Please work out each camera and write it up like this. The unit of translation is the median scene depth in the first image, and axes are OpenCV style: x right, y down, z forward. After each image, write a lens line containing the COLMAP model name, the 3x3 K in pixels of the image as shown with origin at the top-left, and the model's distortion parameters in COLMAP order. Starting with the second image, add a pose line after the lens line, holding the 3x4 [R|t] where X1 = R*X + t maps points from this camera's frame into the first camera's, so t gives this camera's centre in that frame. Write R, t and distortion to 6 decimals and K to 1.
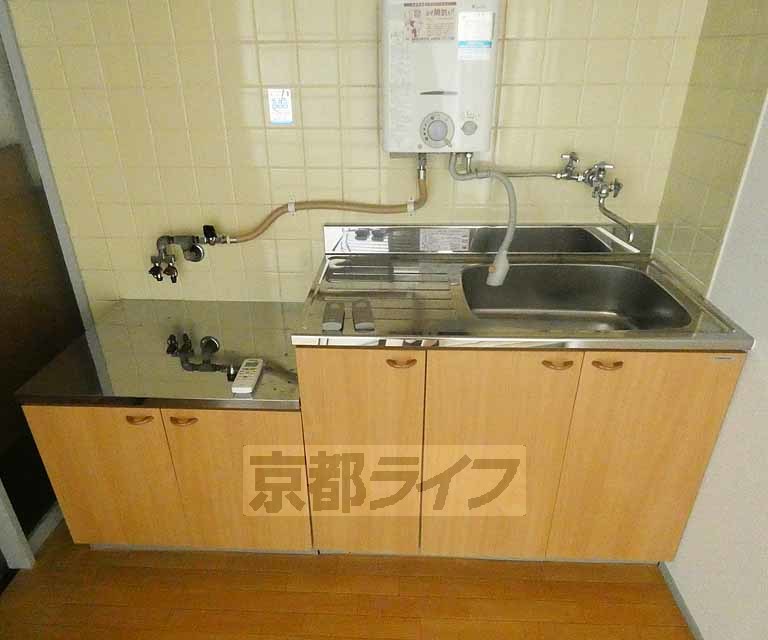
lens RADIAL K [[487.8, 0, 384.0], [0, 487.8, 320.0], [0, 0, 1]] dist [0.002204, 0.002062]
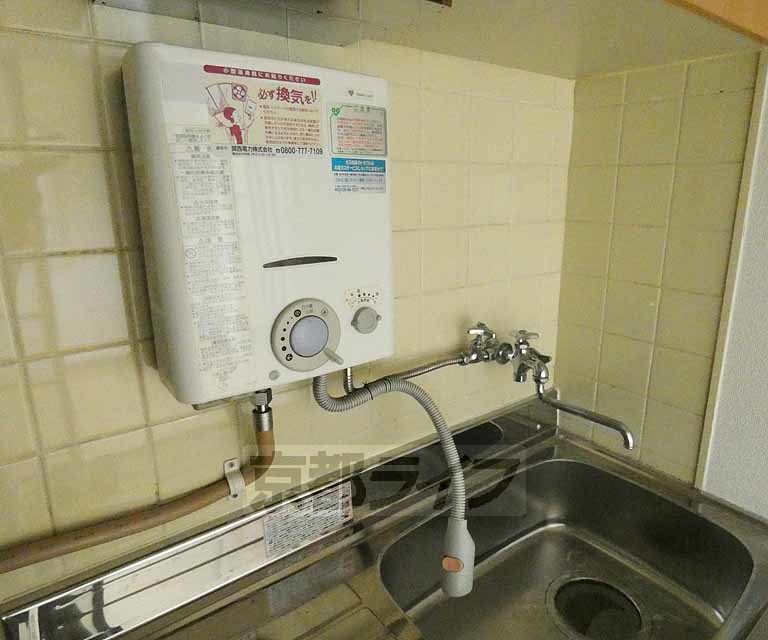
lens RADIAL K [[487.8, 0, 384.0], [0, 487.8, 320.0], [0, 0, 1]] dist [0.002204, 0.002062]
pose [[0.783377, -0.162121, 0.600031, -0.104449], [0.297979, 0.945169, -0.133657, -0.320924], [-0.545462, 0.283501, 0.788732, 0.601056]]
